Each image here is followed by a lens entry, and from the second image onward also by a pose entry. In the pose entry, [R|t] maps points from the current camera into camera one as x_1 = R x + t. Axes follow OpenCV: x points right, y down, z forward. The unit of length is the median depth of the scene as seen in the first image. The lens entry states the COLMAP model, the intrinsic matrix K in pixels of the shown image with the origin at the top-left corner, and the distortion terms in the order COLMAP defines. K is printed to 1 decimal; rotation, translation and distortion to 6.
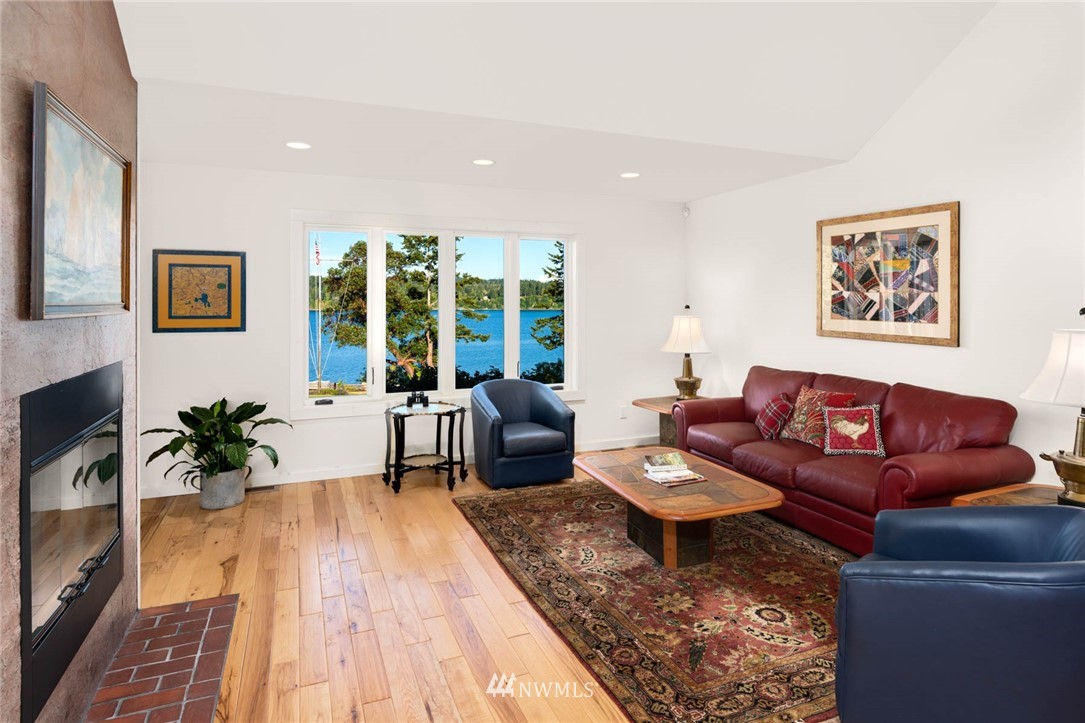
lens RADIAL K [[608.3, 0, 550.9], [0, 608.3, 317.6], [0, 0, 1]] dist [0.001430, 0.000533]
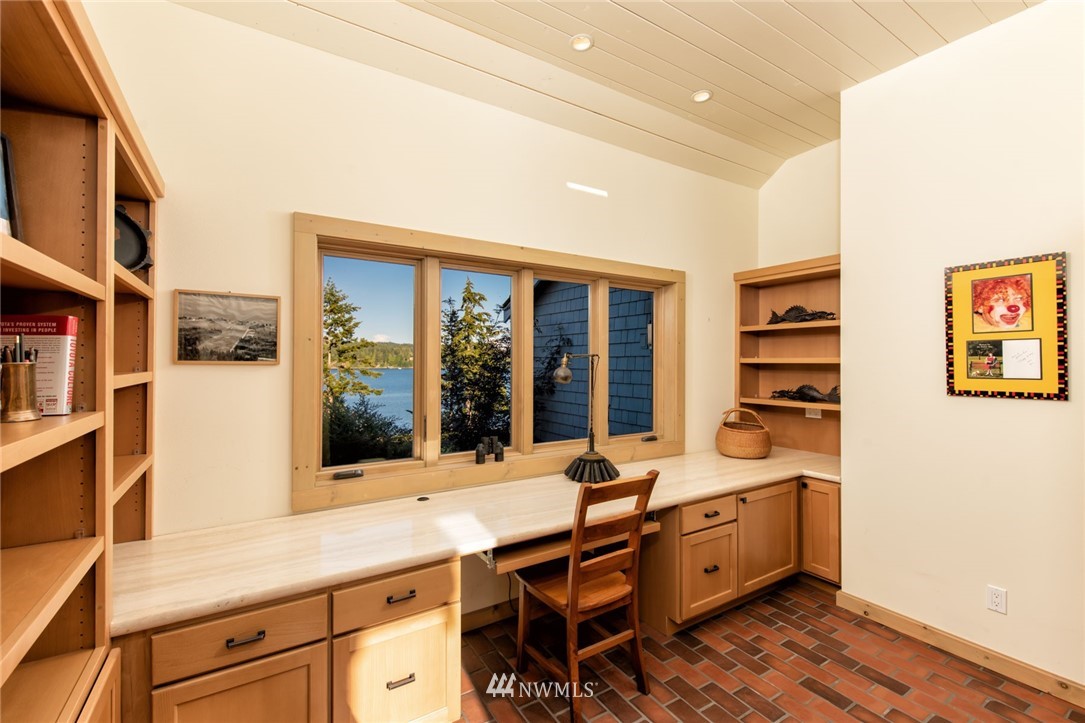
lens RADIAL K [[467.1, 0, 542.3], [0, 467.1, 358.8], [0, 0, 1]] dist [-0.000901, -0.000055]
pose [[0.987393, 0.005071, 0.158206, 0.073766], [0.000214, 0.999443, -0.033373, -0.001481], [-0.158287, 0.032986, 0.986842, 0.033682]]
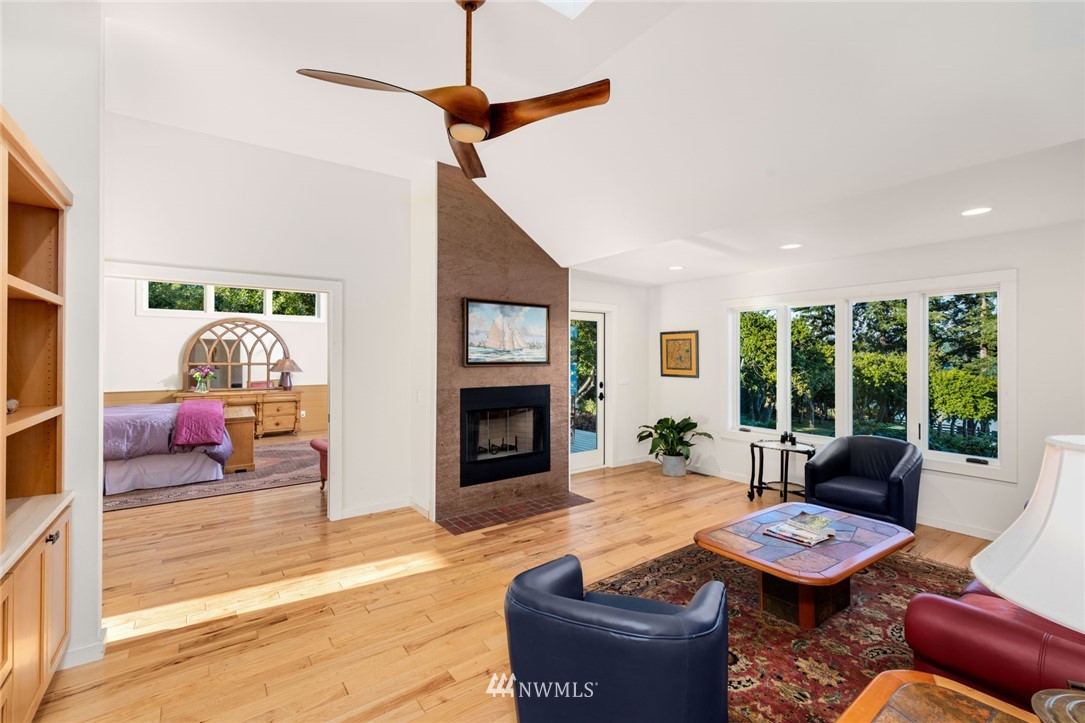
lens RADIAL K [[476.5, 0, 547.1], [0, 476.5, 355.5], [0, 0, 1]] dist [0.000257, -0.000062]
pose [[0.230790, -0.005094, -0.972990, 0.681636], [-0.034029, 0.999332, -0.013303, -0.007748], [0.972408, 0.036180, 0.230463, 0.305991]]
